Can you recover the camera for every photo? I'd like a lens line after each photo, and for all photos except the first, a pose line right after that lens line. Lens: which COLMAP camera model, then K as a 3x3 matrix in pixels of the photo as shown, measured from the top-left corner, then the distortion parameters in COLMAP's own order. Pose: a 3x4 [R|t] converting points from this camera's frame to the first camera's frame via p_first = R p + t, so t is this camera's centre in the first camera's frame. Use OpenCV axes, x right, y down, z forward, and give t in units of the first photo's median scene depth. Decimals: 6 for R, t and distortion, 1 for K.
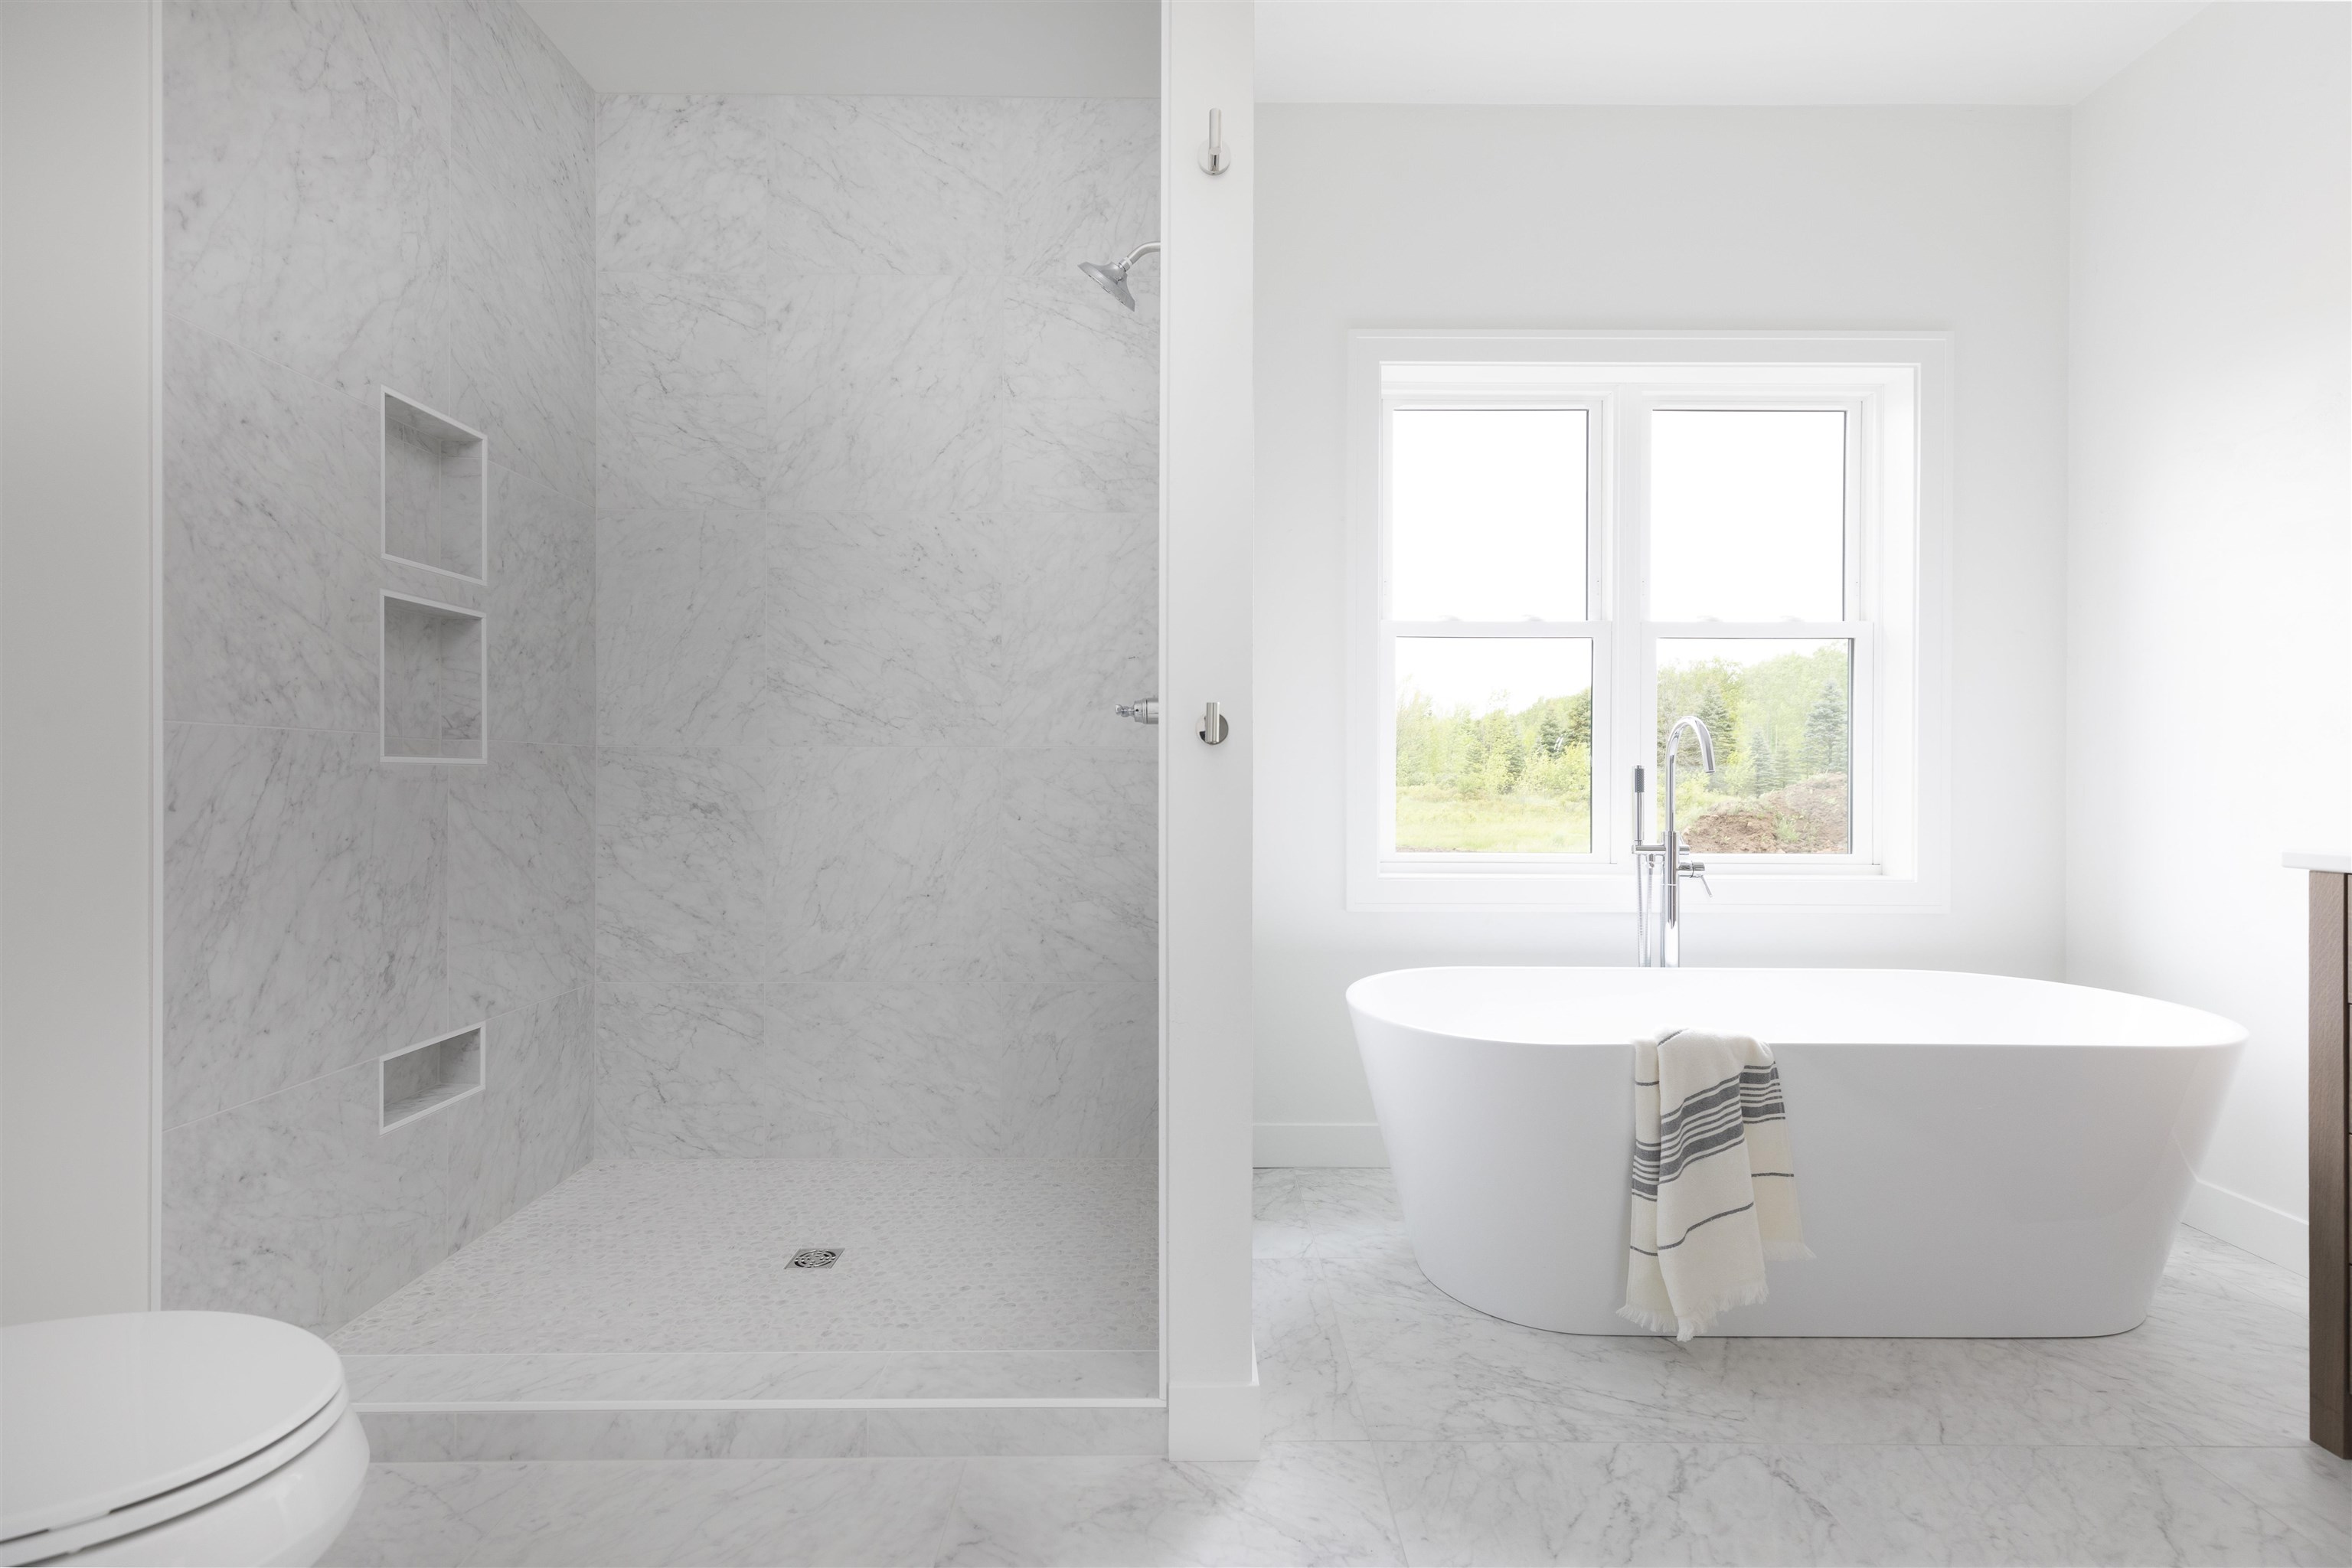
lens RADIAL K [[1052.1, 0, 1173.6], [0, 1052.1, 772.8], [0, 0, 1]] dist [0.005187, -0.000732]
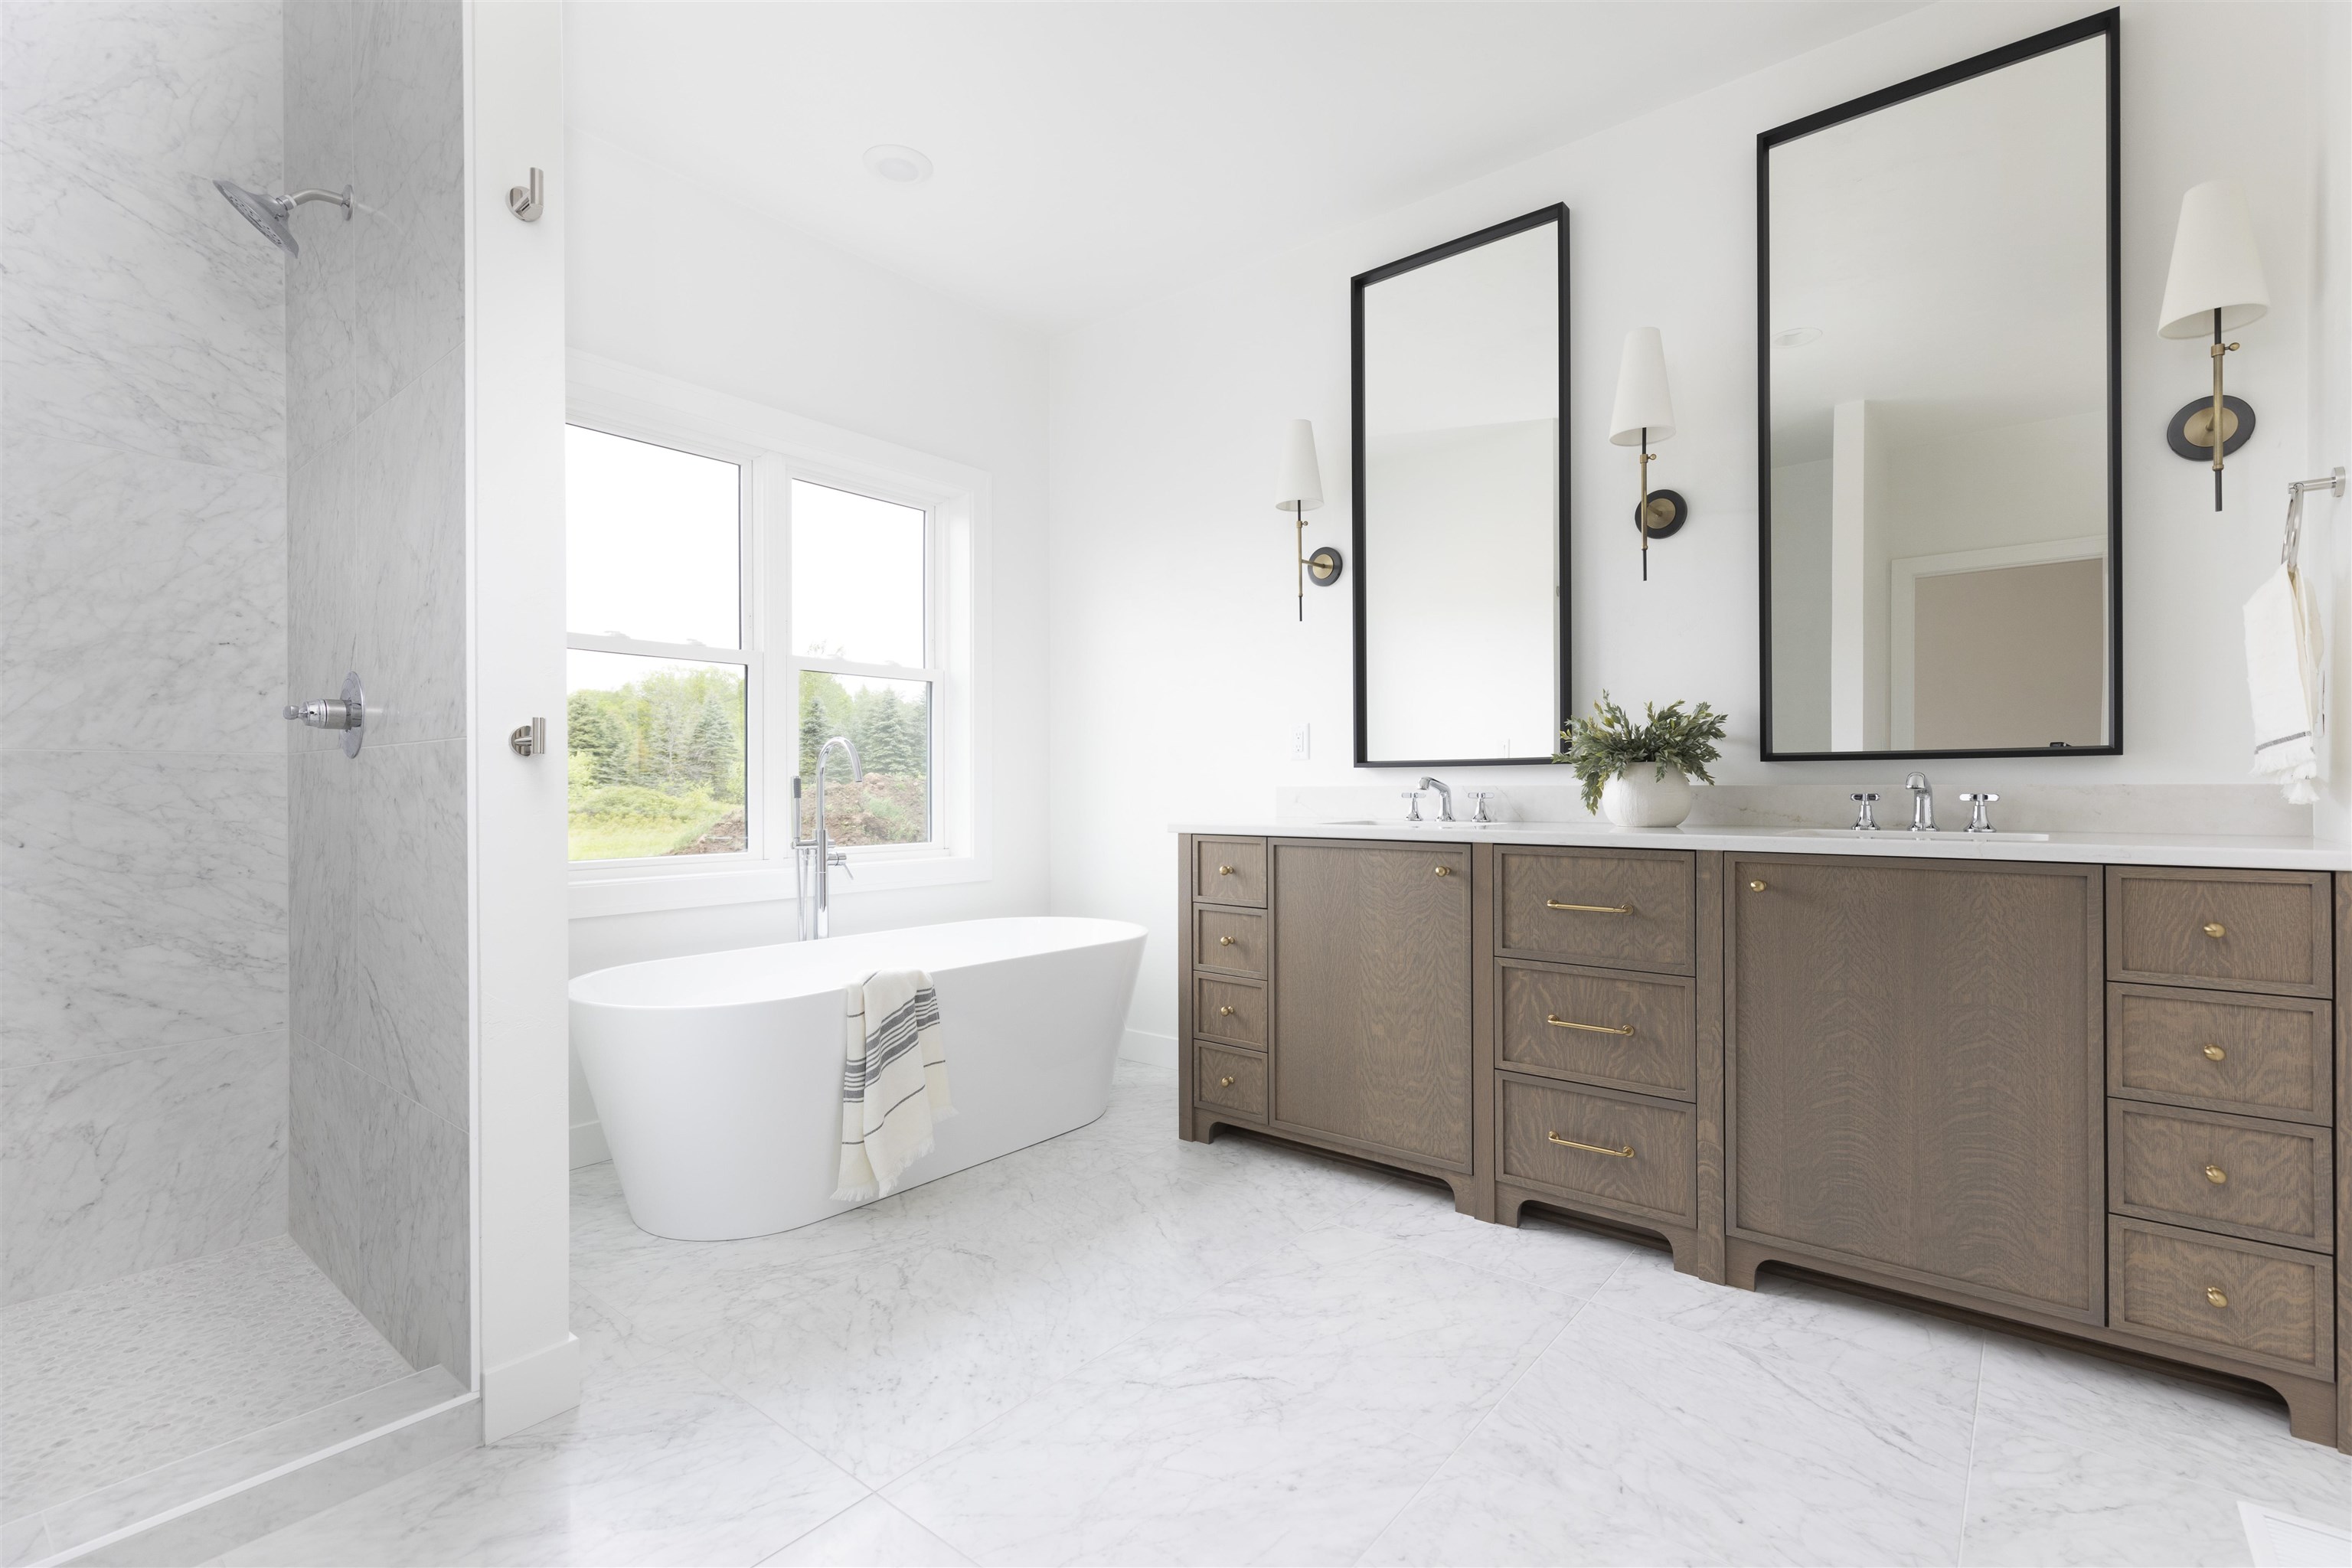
lens RADIAL K [[1052.1, 0, 1174.5], [0, 1052.1, 779.6], [0, 0, 1]] dist [0.005187, -0.000732]
pose [[0.639437, -0.000688, 0.768843, -0.314288], [0.002446, 0.999996, -0.001140, -0.000119], [-0.768840, 0.002610, 0.639436, -0.159626]]
